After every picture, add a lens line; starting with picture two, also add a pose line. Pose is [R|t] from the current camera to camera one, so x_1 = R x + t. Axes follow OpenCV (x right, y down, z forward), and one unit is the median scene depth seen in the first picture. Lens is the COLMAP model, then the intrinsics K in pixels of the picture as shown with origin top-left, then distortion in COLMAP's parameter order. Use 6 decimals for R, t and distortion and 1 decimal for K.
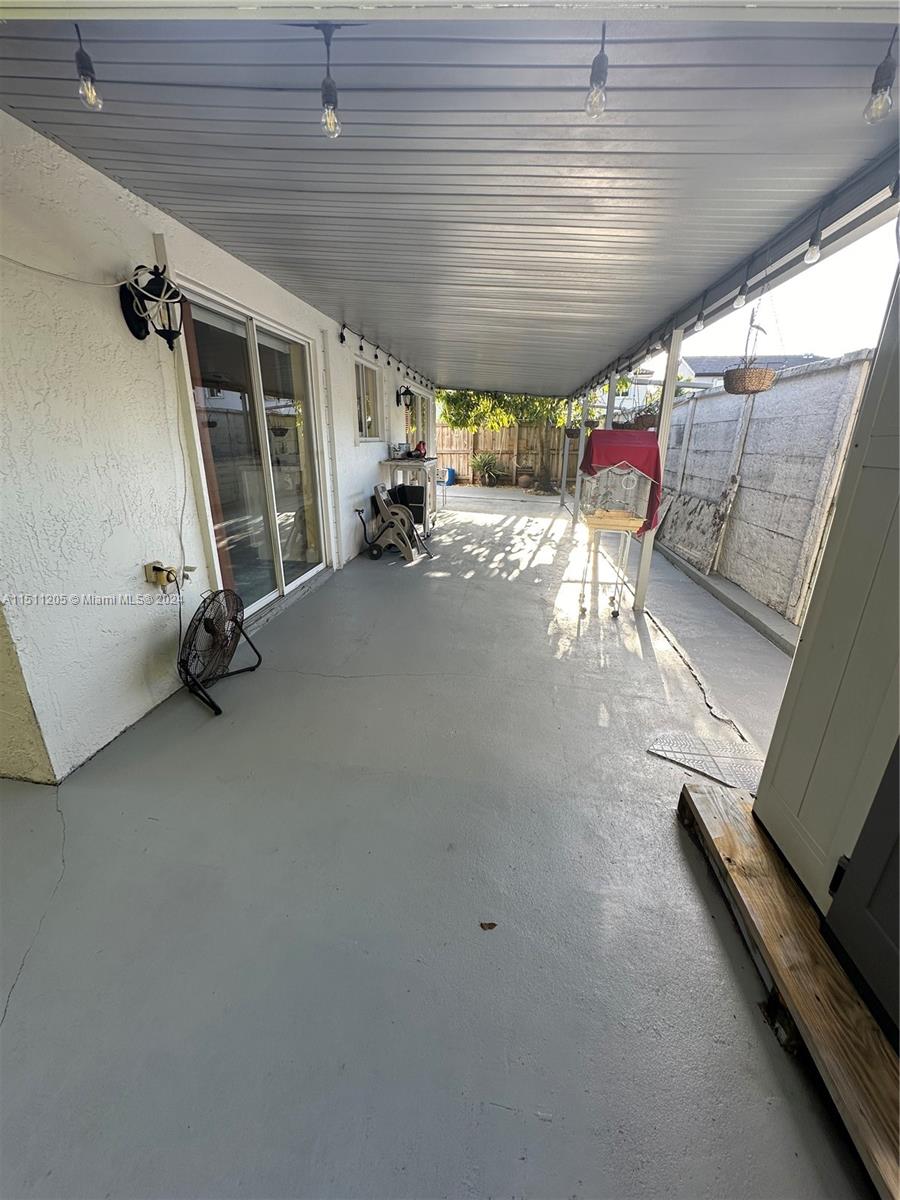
lens RADIAL K [[479.1, 0, 451.0], [0, 479.1, 600.8], [0, 0, 1]] dist [-0.000716, -0.000040]
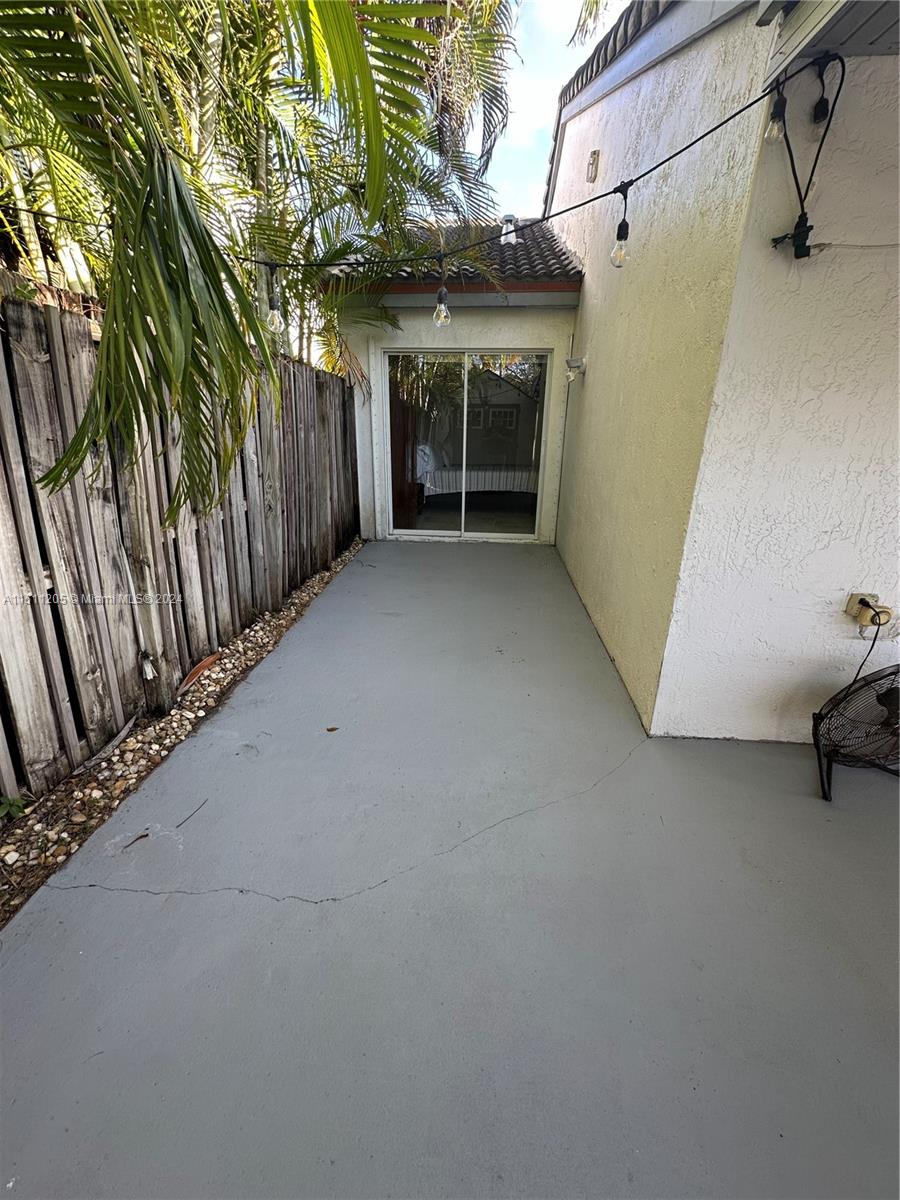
lens RADIAL K [[479.1, 0, 451.1], [0, 479.1, 601.3], [0, 0, 1]] dist [-0.000716, -0.000040]
pose [[0.034851, 0.337585, -0.940650, 0.112083], [-0.336442, 0.890247, 0.307031, -0.082388], [0.941059, 0.305774, 0.144604, 0.236598]]
